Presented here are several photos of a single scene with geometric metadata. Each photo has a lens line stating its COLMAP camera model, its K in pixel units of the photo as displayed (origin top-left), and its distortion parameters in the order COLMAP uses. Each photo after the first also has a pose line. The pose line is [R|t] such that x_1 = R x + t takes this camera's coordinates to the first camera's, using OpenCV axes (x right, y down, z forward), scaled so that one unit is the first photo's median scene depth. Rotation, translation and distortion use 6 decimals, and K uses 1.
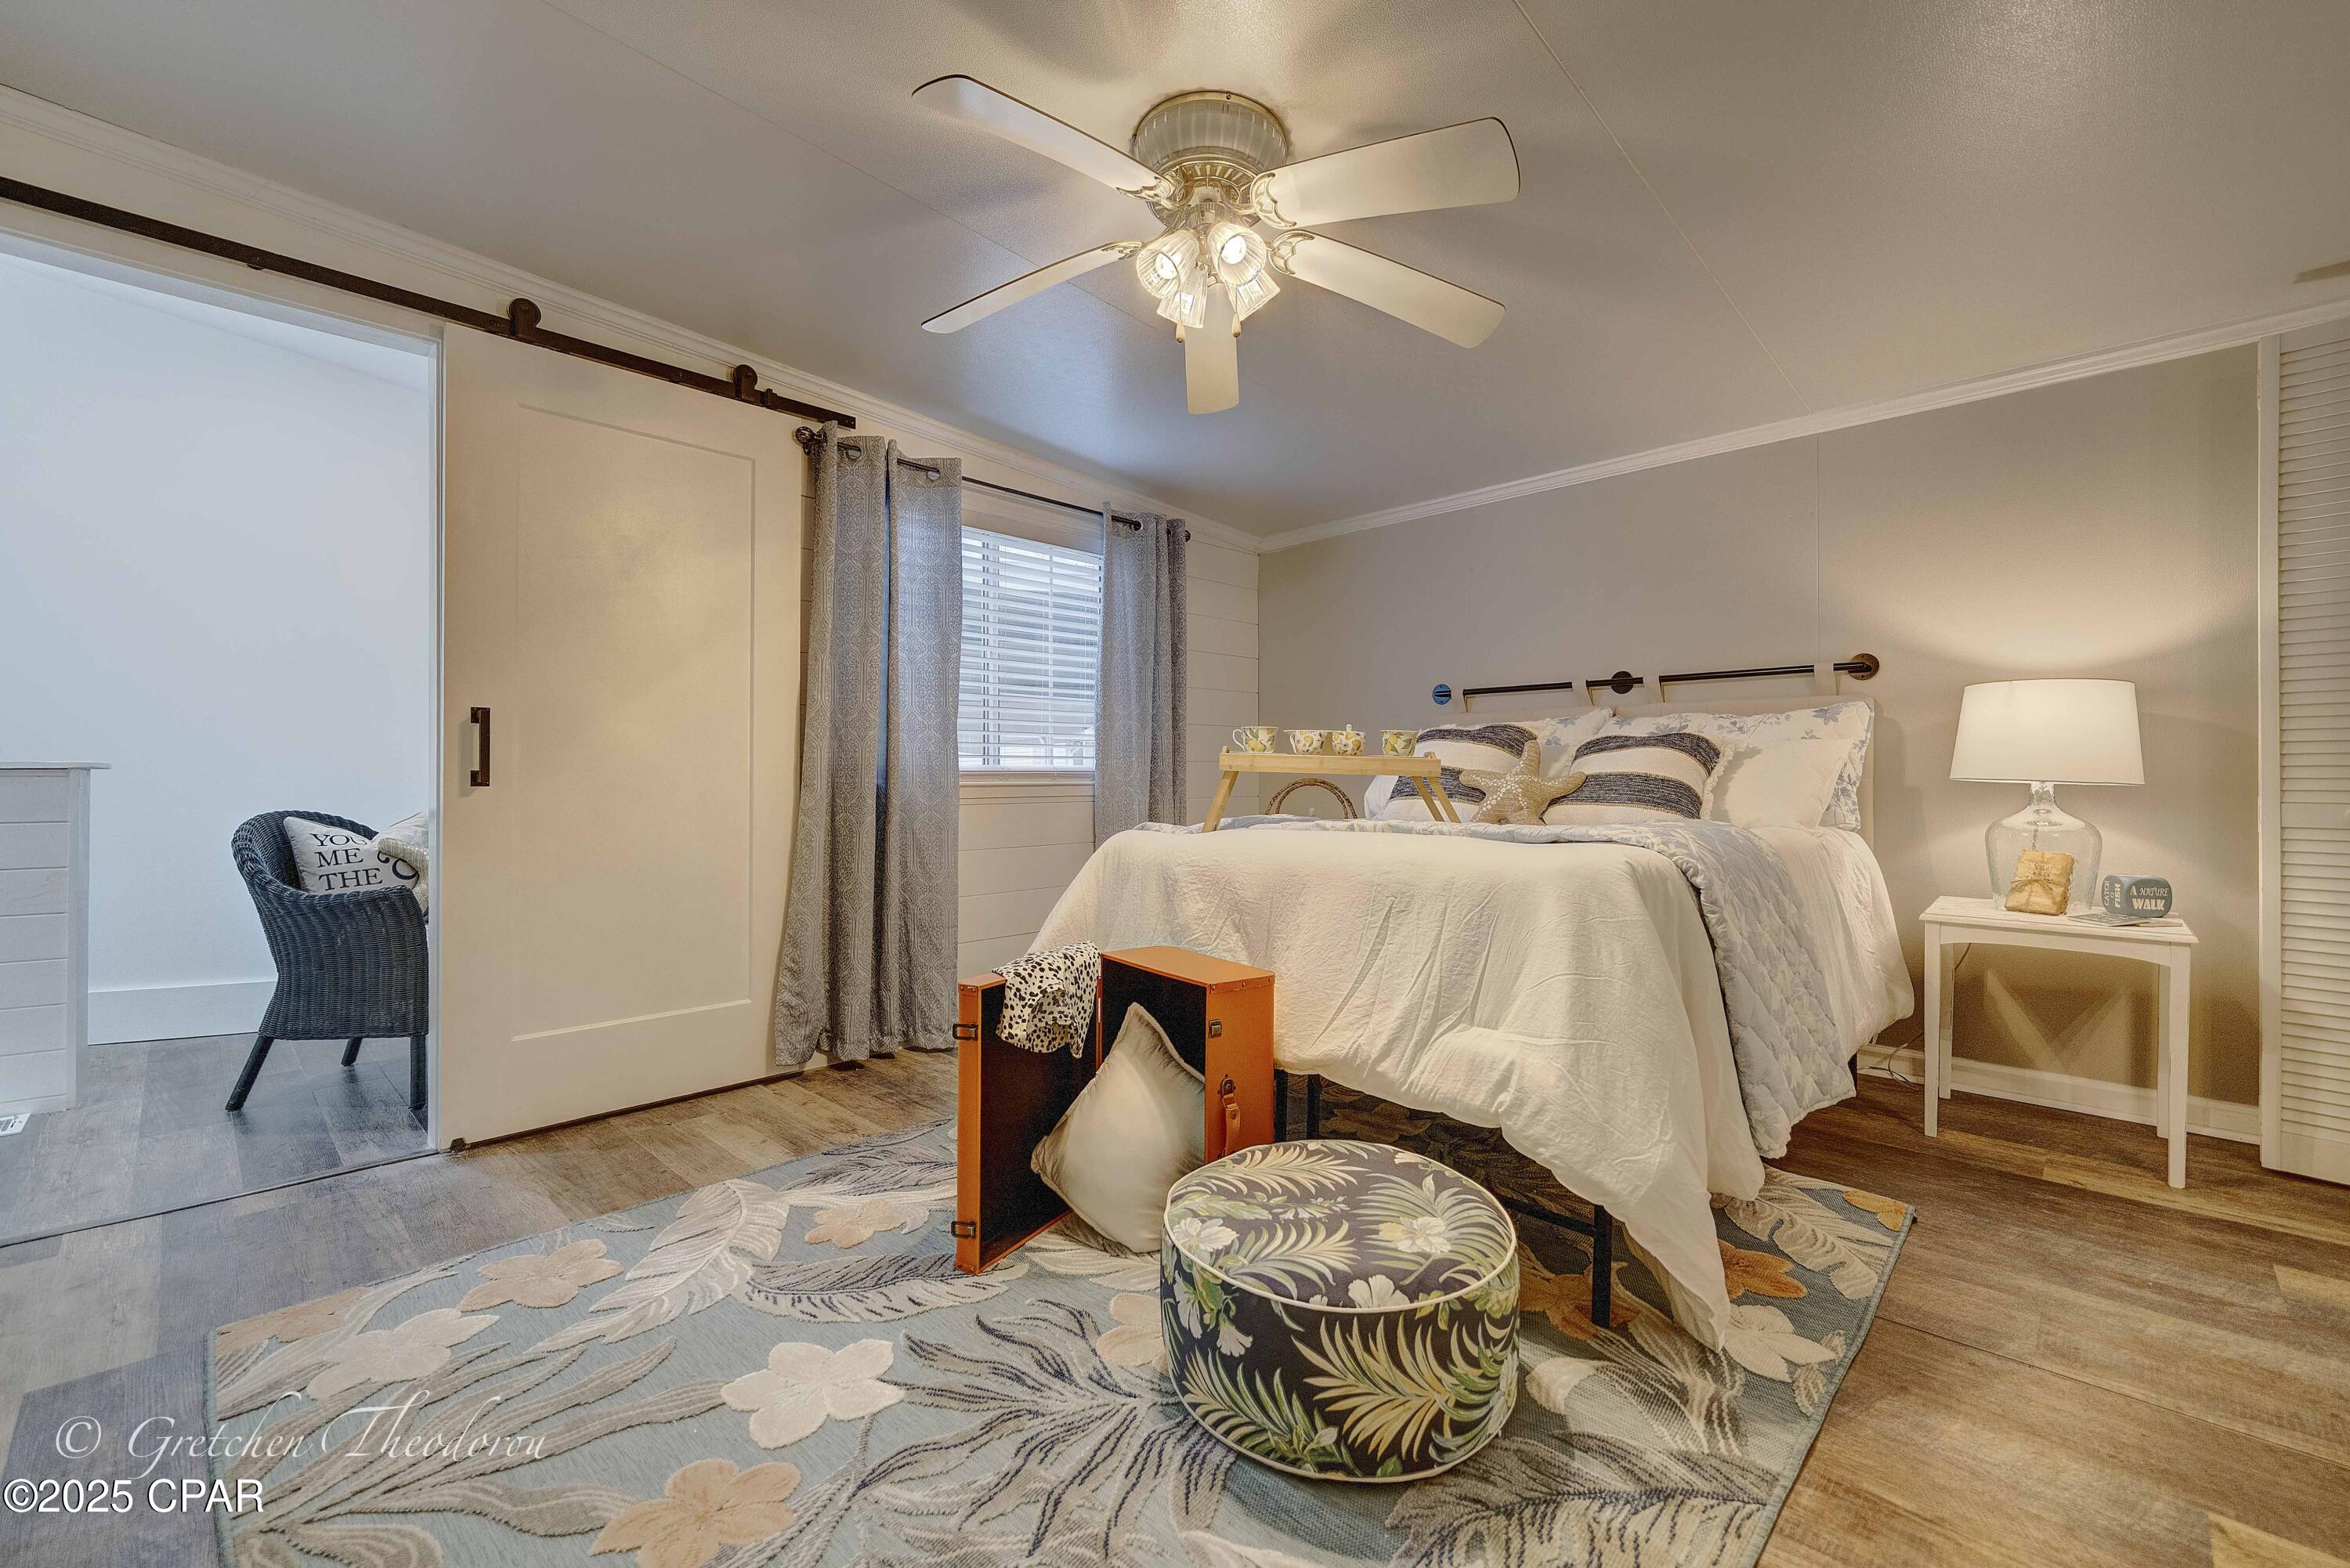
lens RADIAL K [[987.3, 0, 1191.4], [0, 987.3, 773.2], [0, 0, 1]] dist [-0.000945, -0.000191]
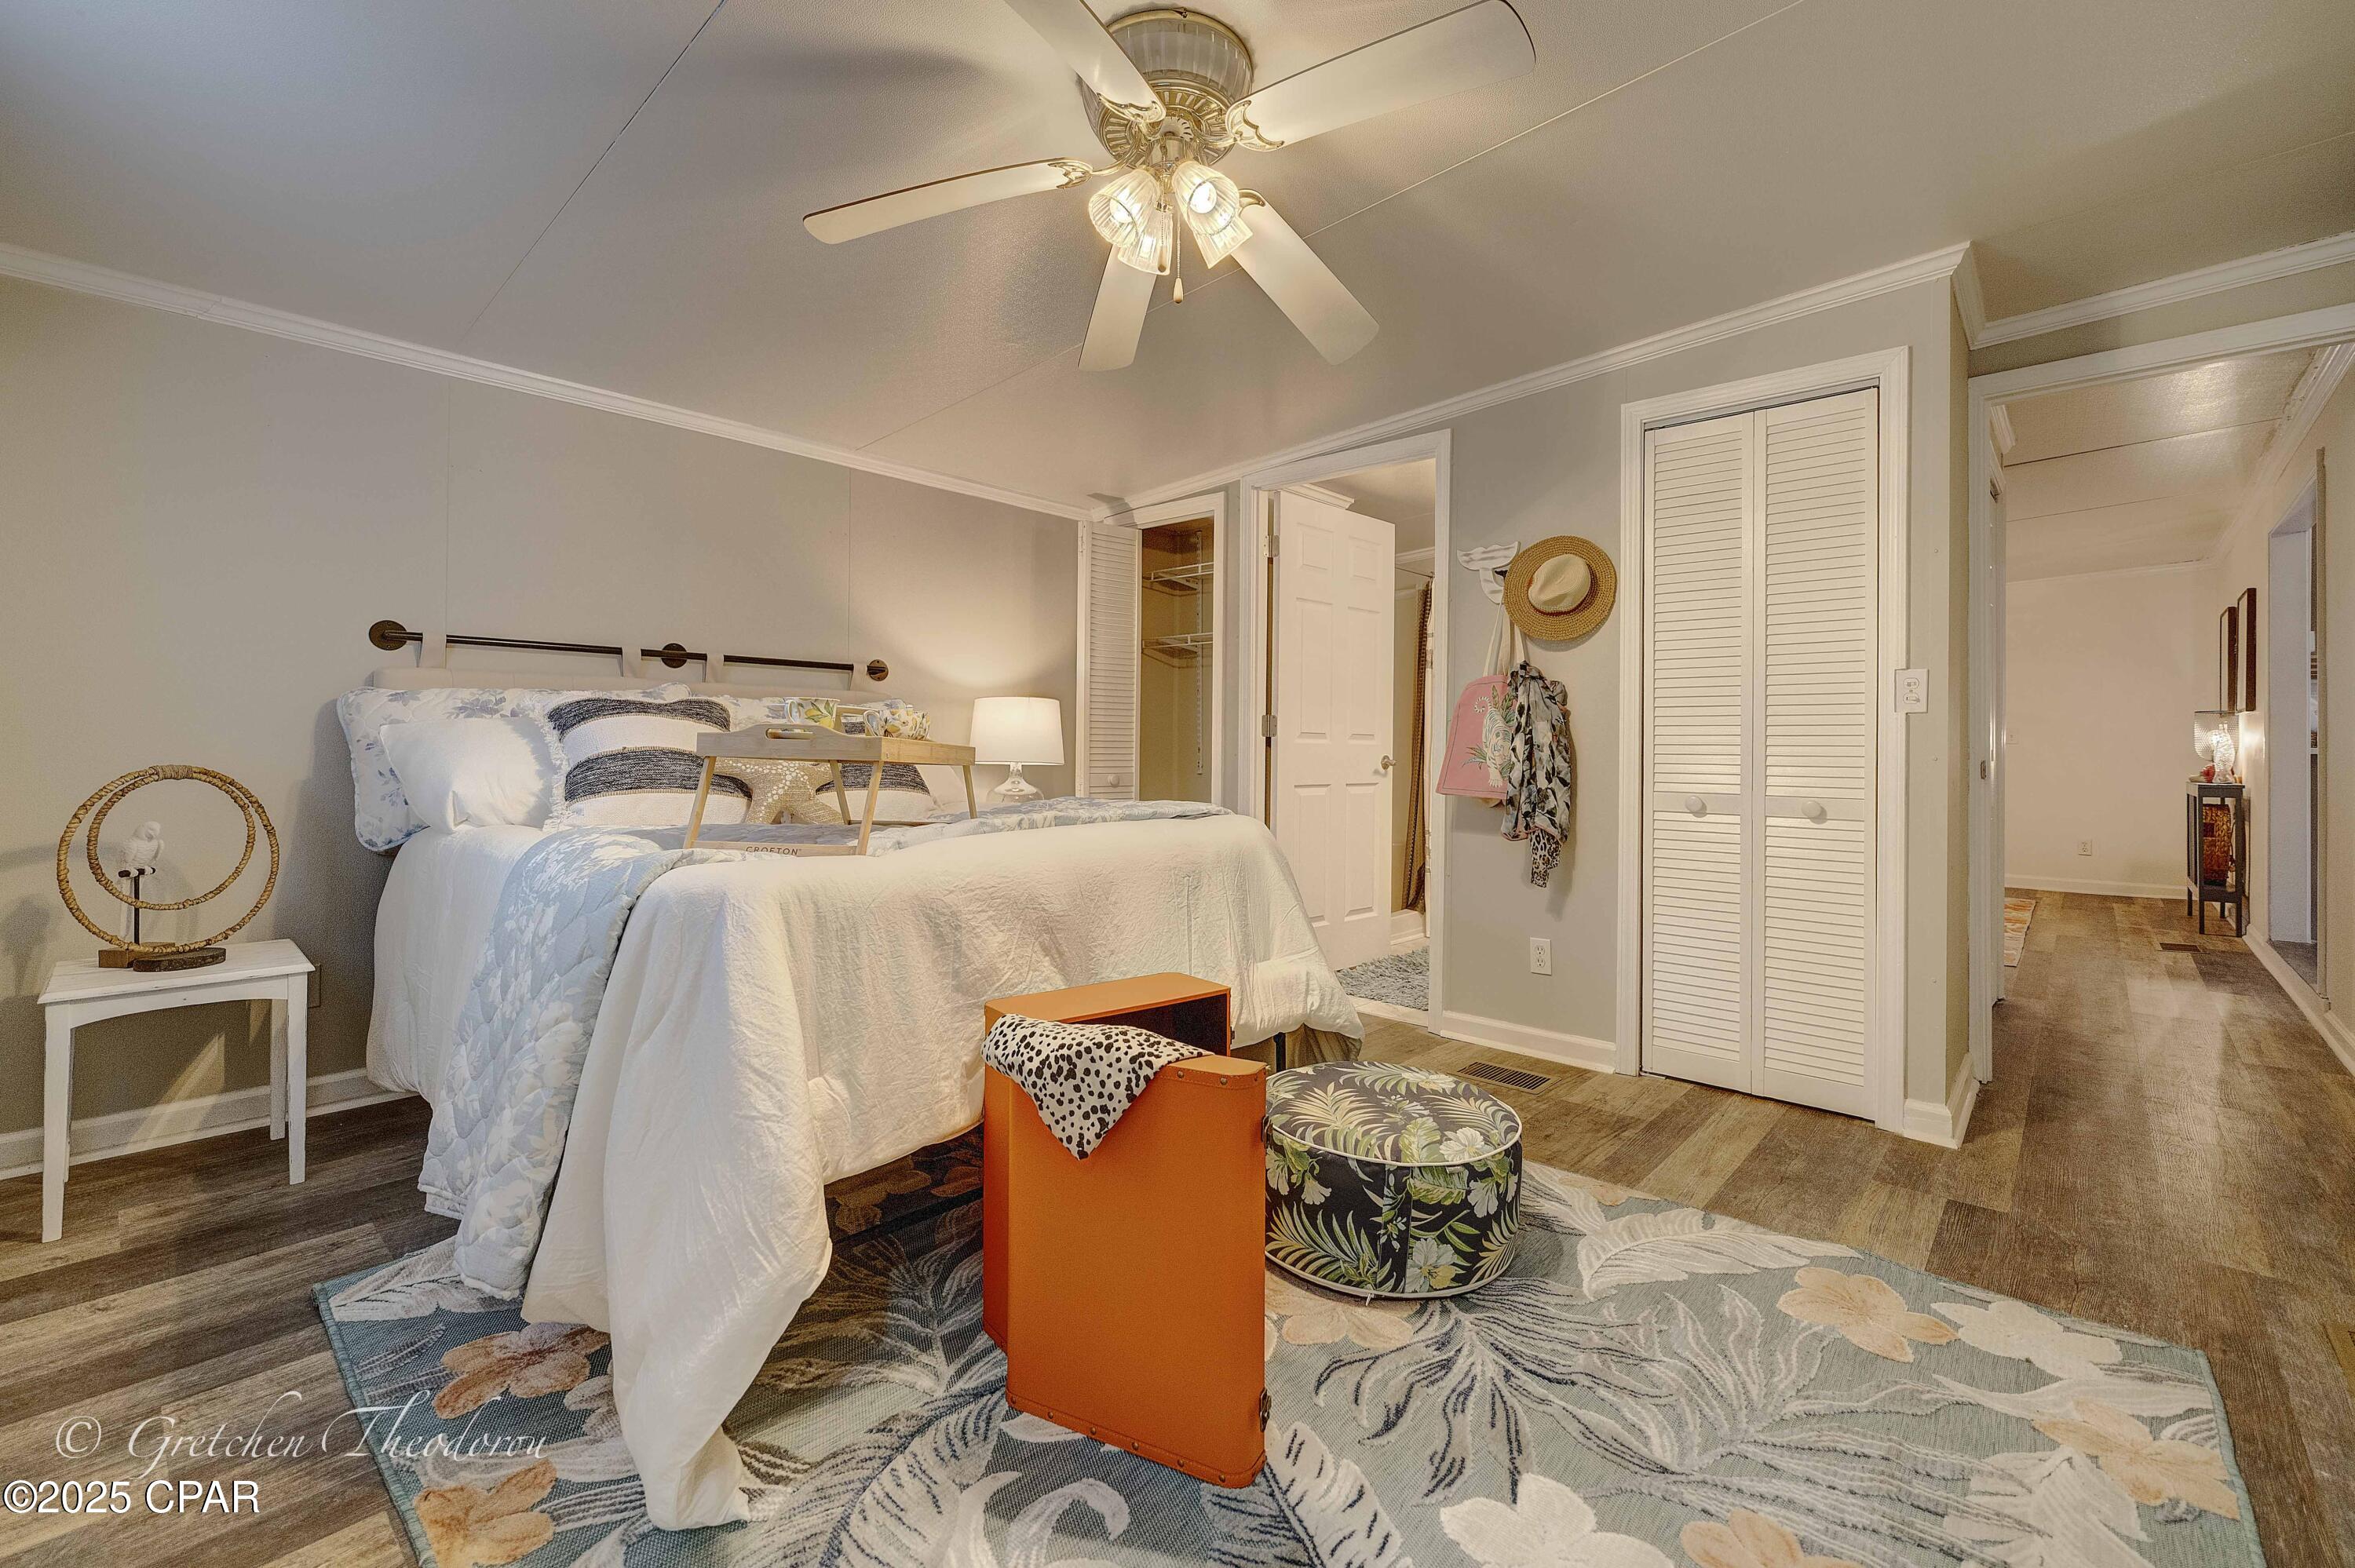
lens RADIAL K [[989.3, 0, 1191.5], [0, 989.3, 772.4], [0, 0, 1]] dist [-0.000945, -0.000191]
pose [[-0.035952, -0.018136, 0.999189, -0.607960], [-0.006791, 0.999817, 0.017903, -0.006926], [-0.999330, -0.006142, -0.036068, 0.704287]]
